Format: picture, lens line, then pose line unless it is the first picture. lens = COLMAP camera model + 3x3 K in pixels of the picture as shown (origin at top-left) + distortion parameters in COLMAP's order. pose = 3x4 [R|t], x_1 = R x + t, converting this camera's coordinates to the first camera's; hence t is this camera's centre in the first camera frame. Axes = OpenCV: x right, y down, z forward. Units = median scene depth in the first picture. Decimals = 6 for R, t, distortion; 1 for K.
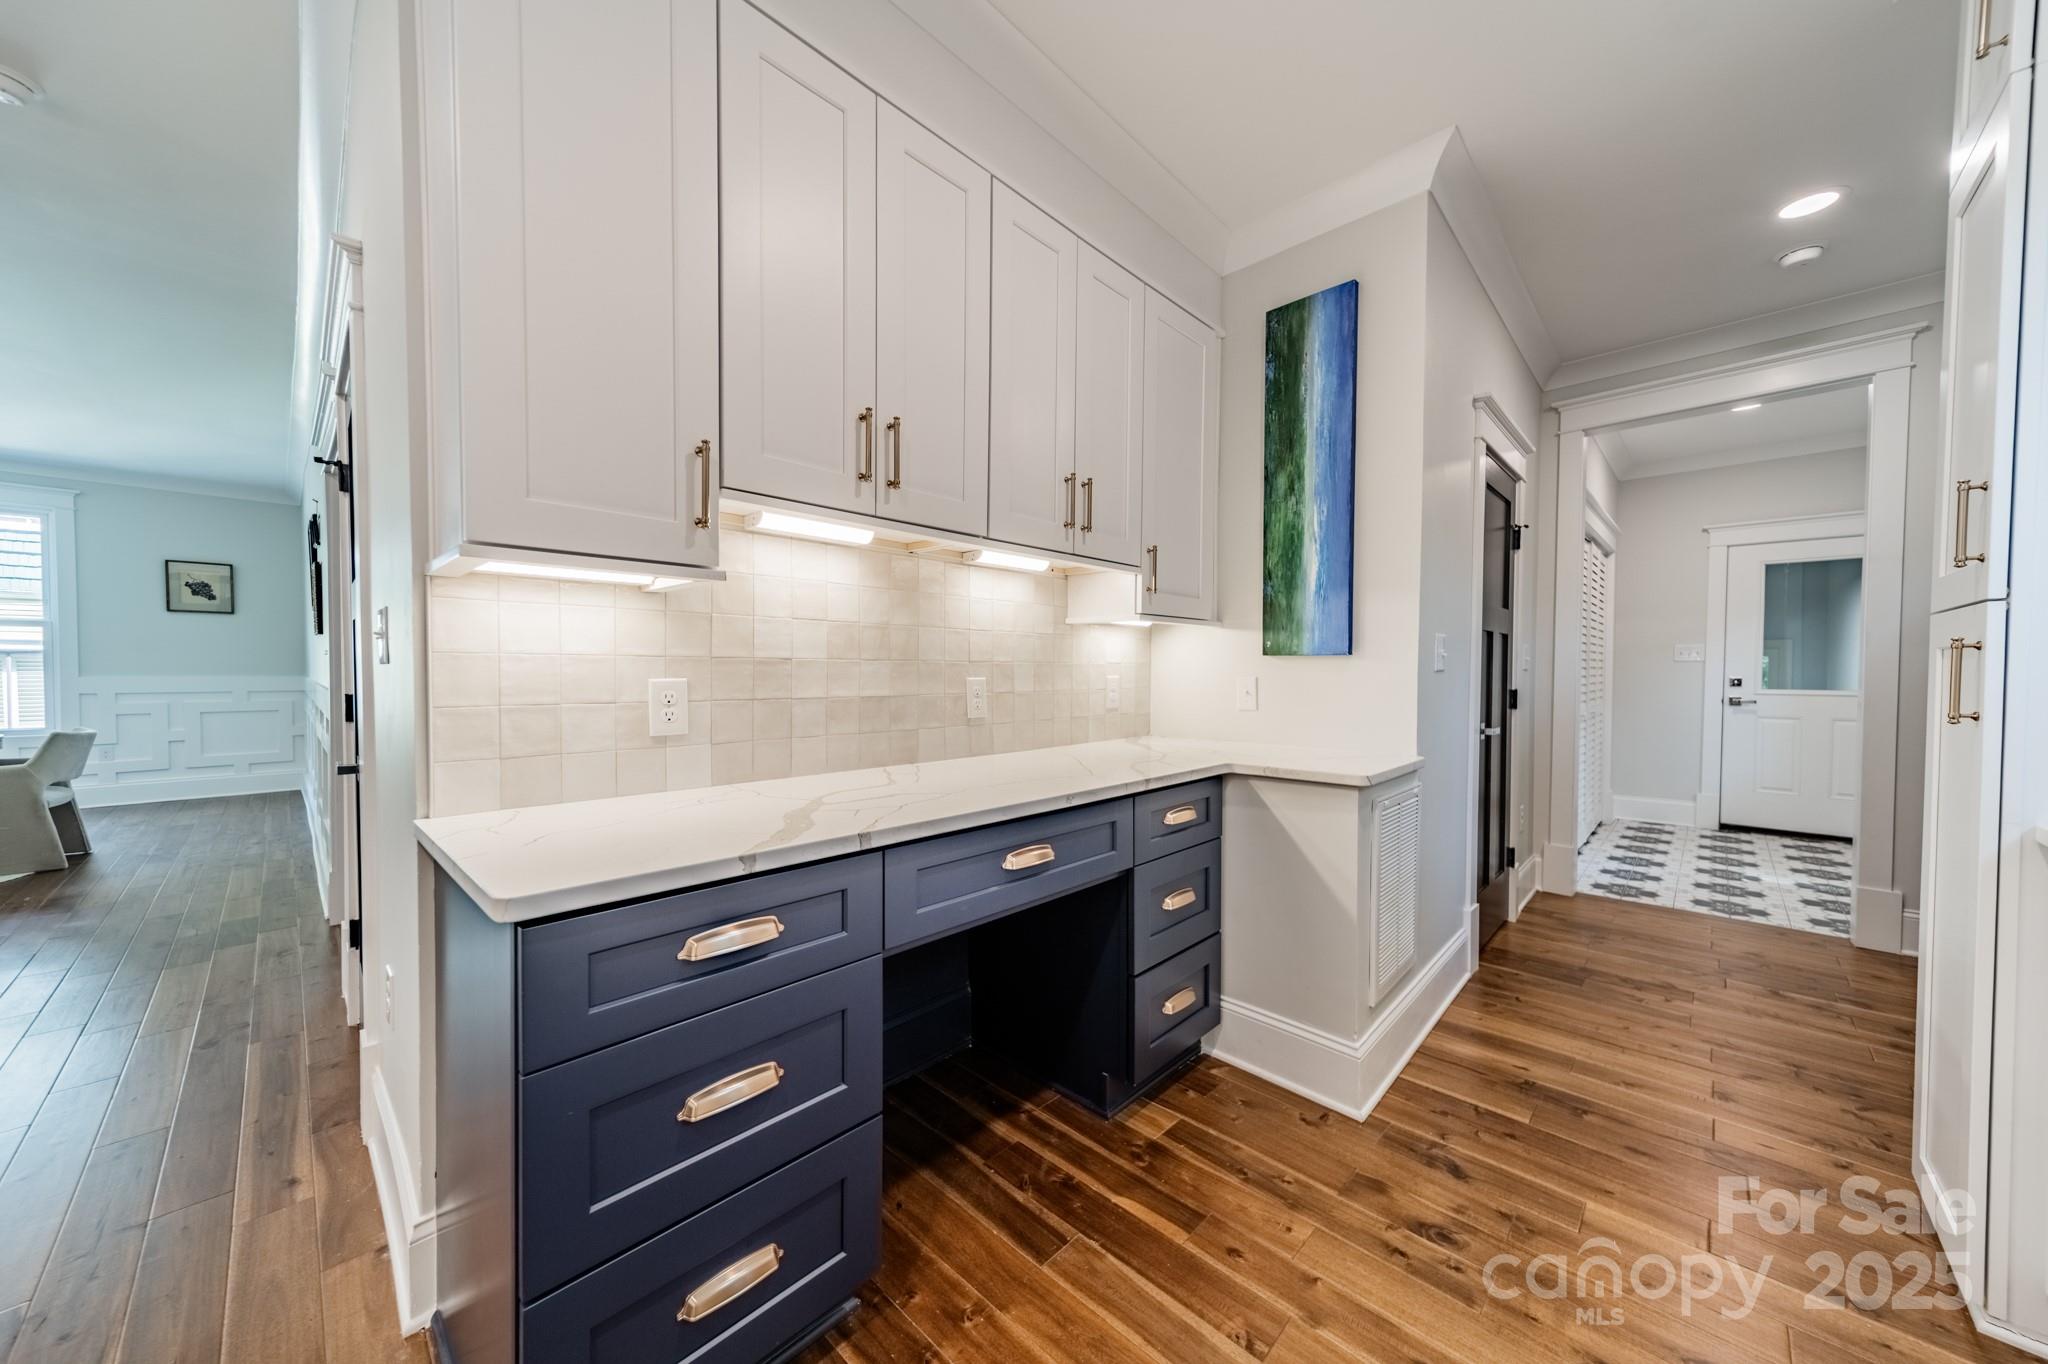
lens RADIAL K [[713.5, 0, 1028.7], [0, 713.5, 686.7], [0, 0, 1]] dist [0.007268, -0.000588]
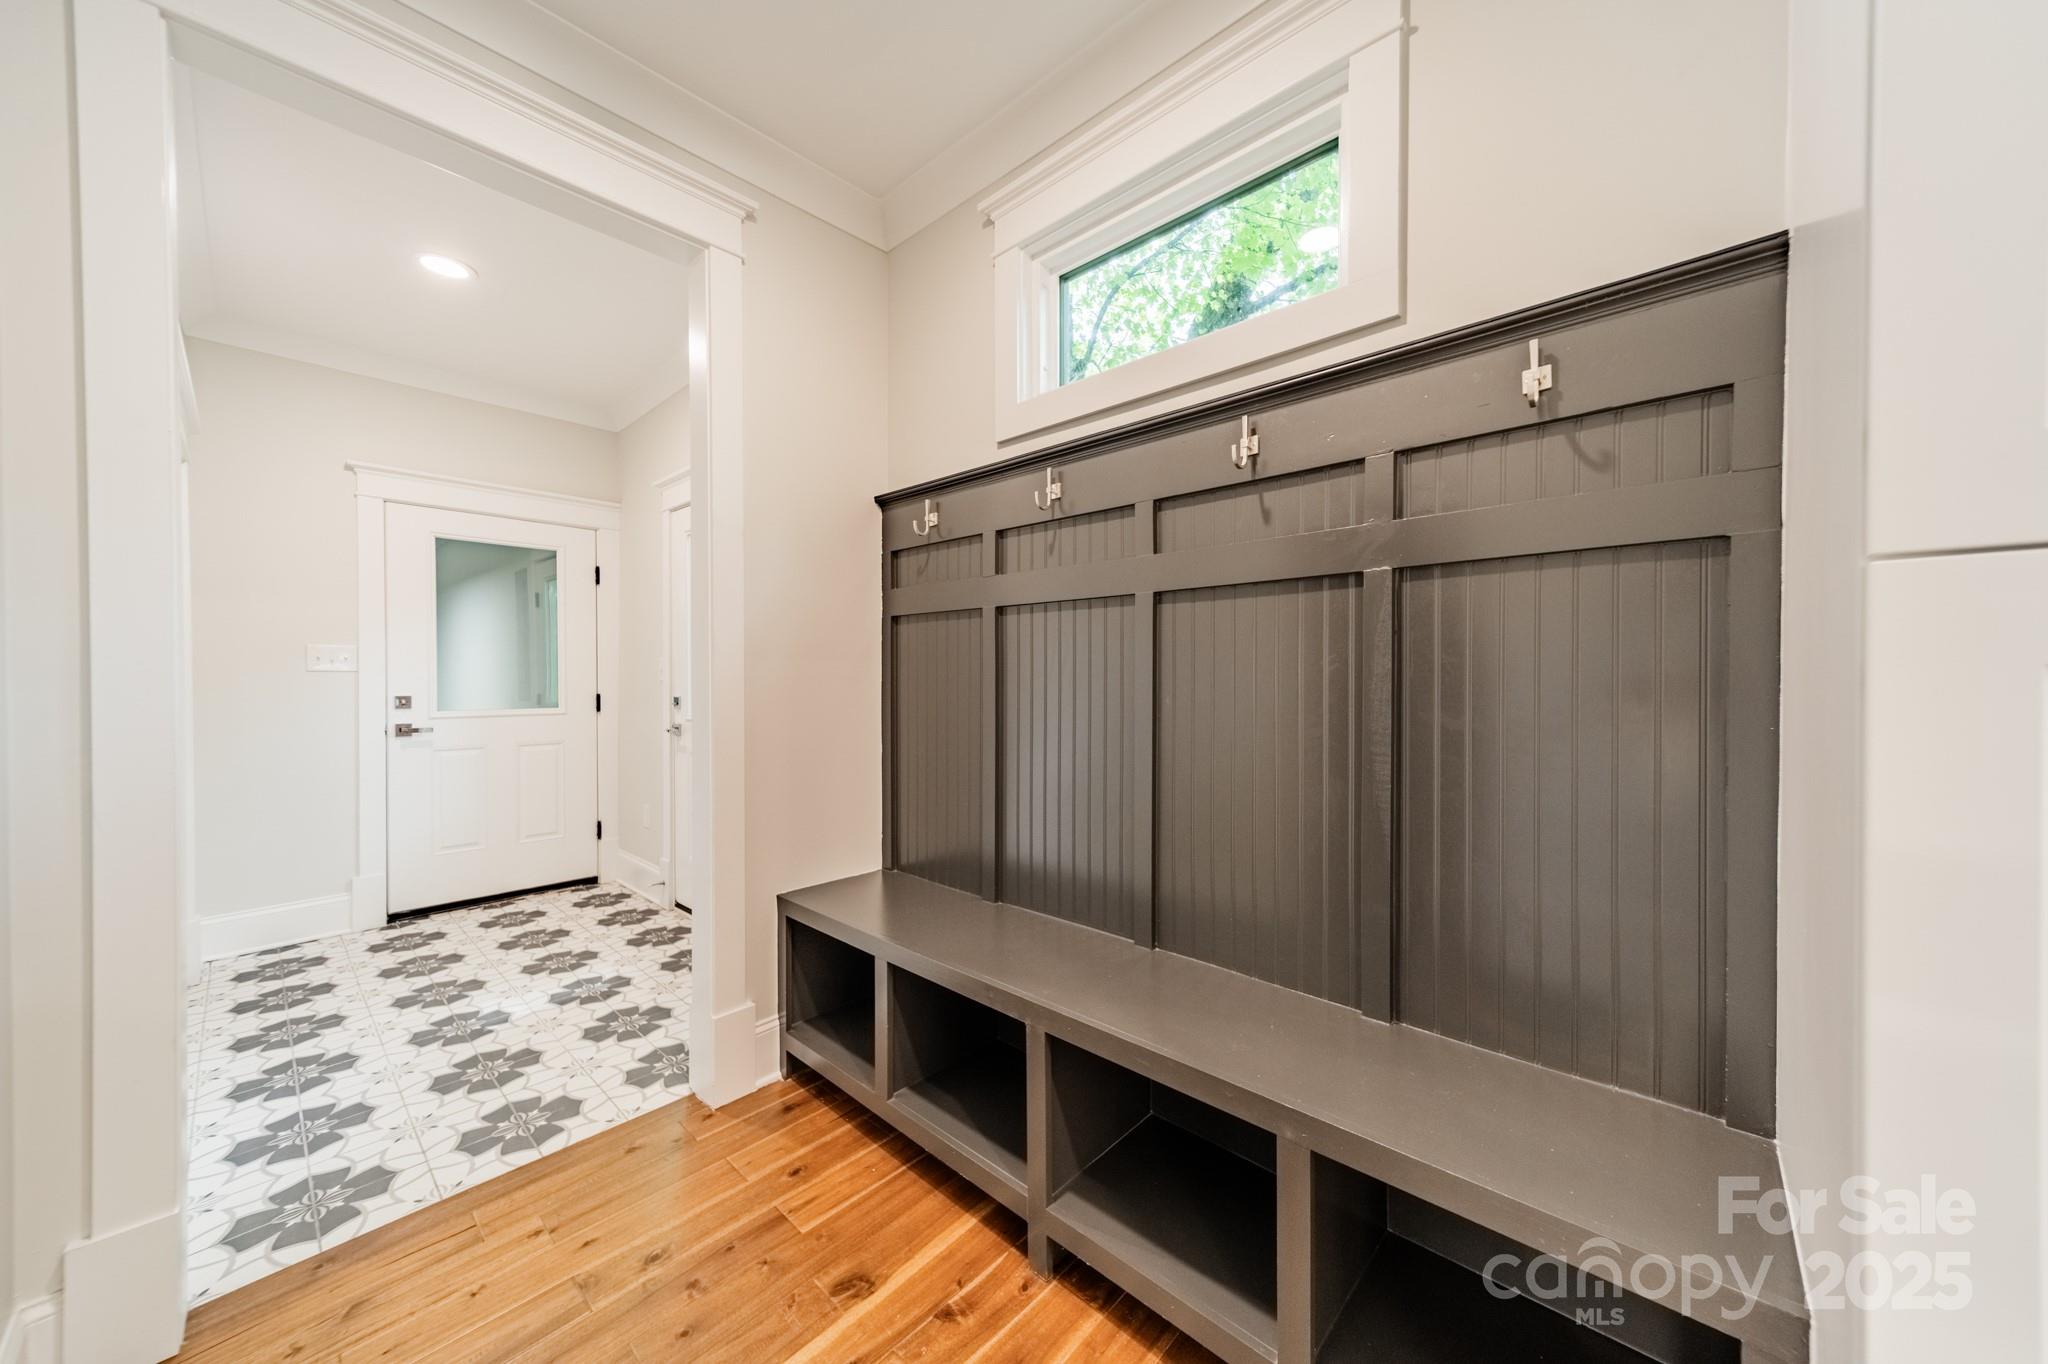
lens RADIAL K [[713.5, 0, 1022.8], [0, 713.5, 678.3], [0, 0, 1]] dist [0.007268, -0.000588]
pose [[-0.022330, -0.007340, 0.999724, 0.328852], [0.030240, 0.999511, 0.008014, -0.018774], [-0.999293, 0.030410, -0.022097, 0.483646]]
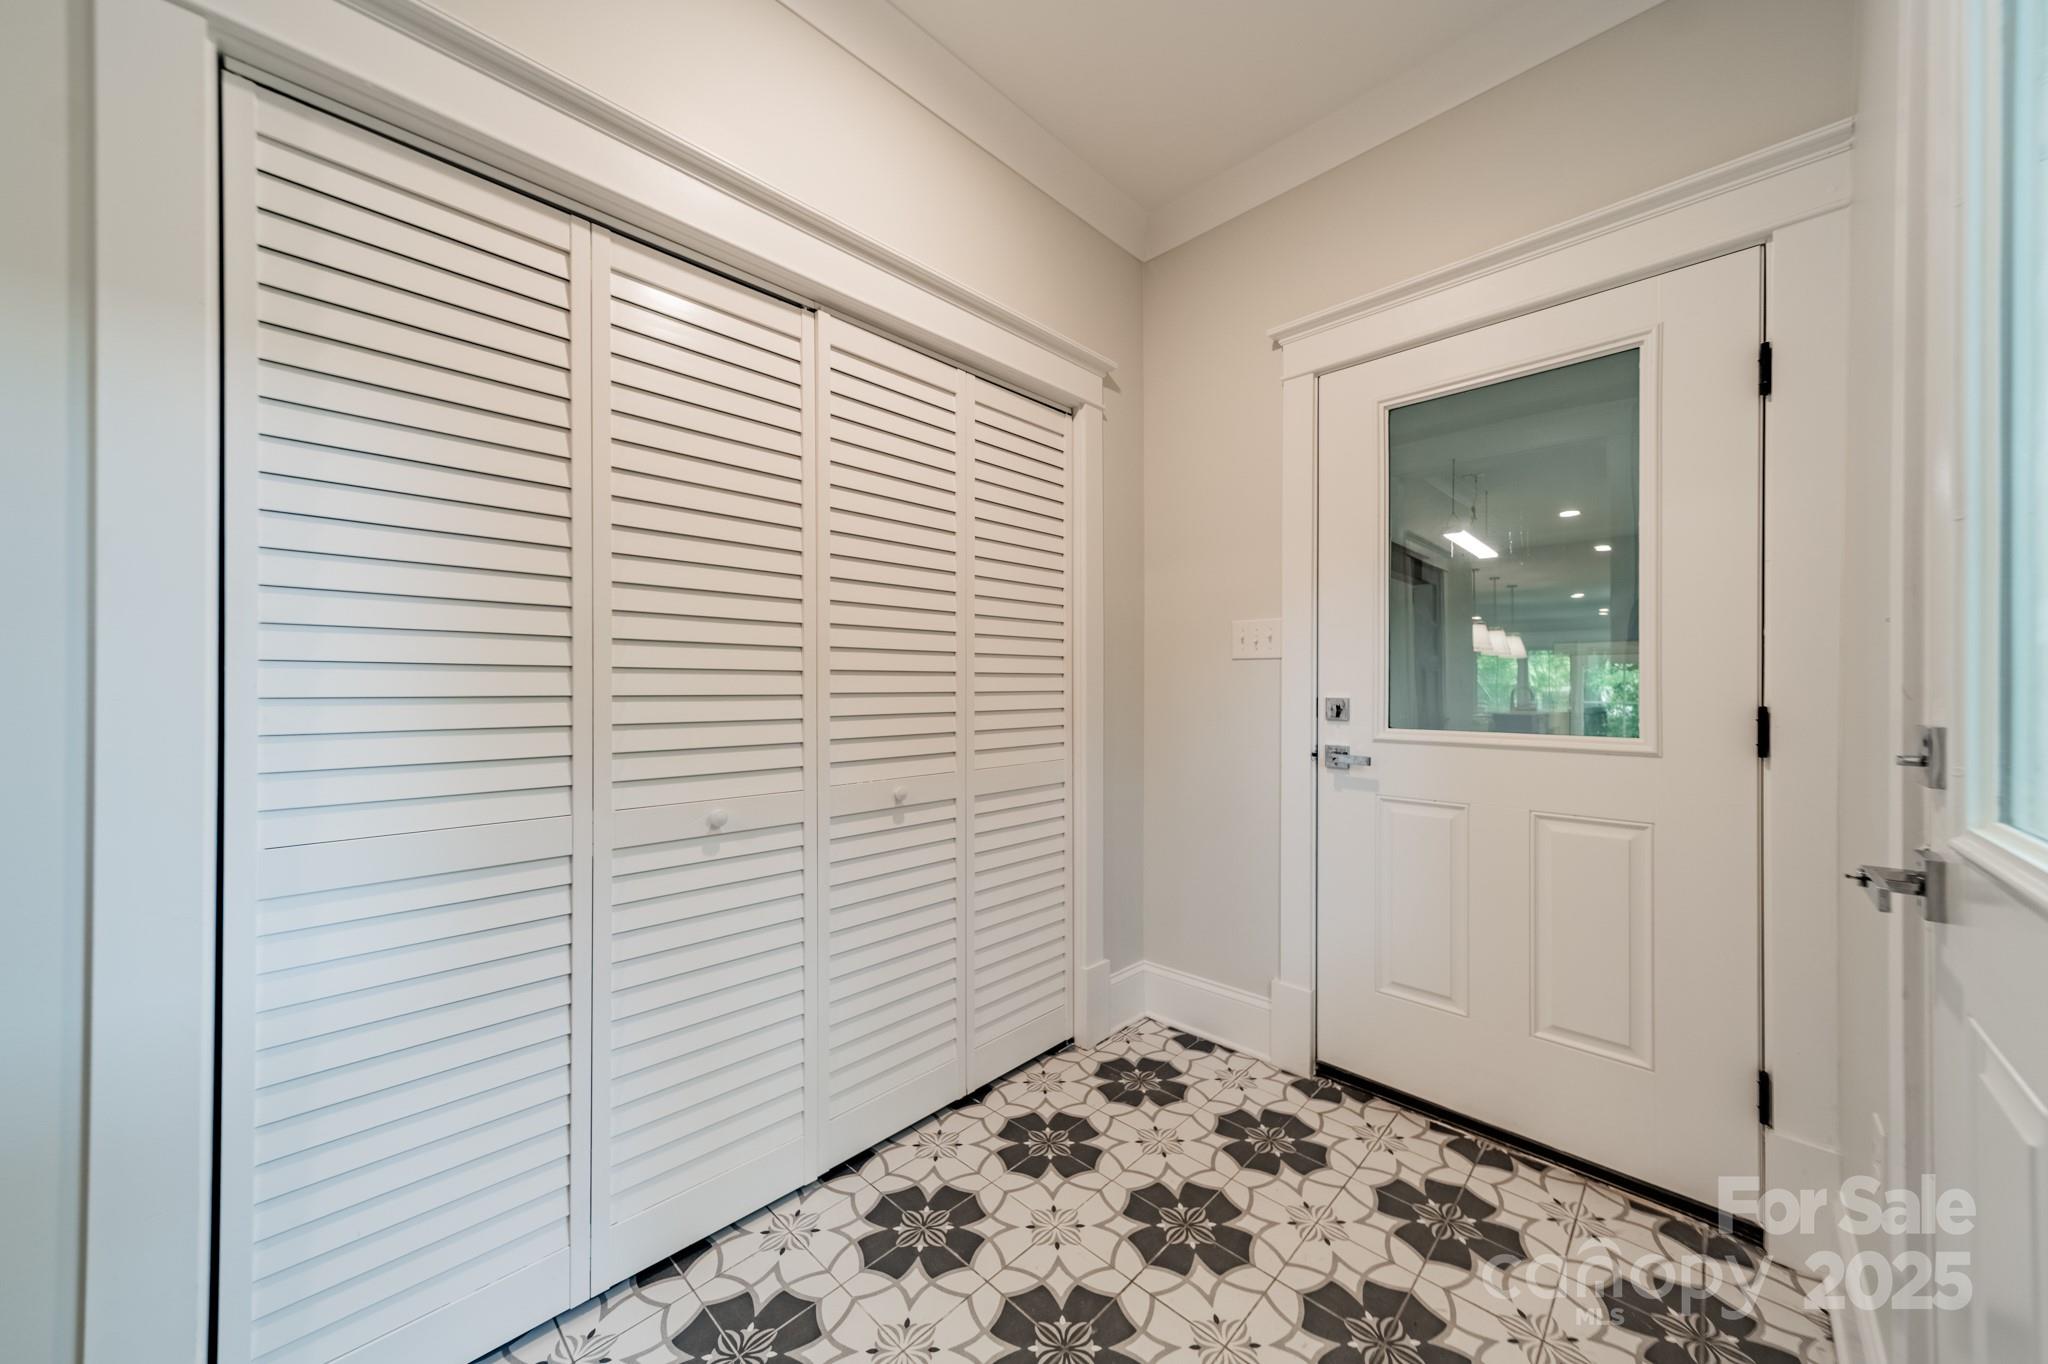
lens RADIAL K [[713.5, 0, 1032.5], [0, 713.5, 685.5], [0, 0, 1]] dist [0.007268, -0.000588]
pose [[0.999986, -0.005344, -0.000140, 0.926631], [0.005338, 0.999600, -0.027782, -0.010319], [0.000288, 0.027781, 0.999614, 0.685380]]
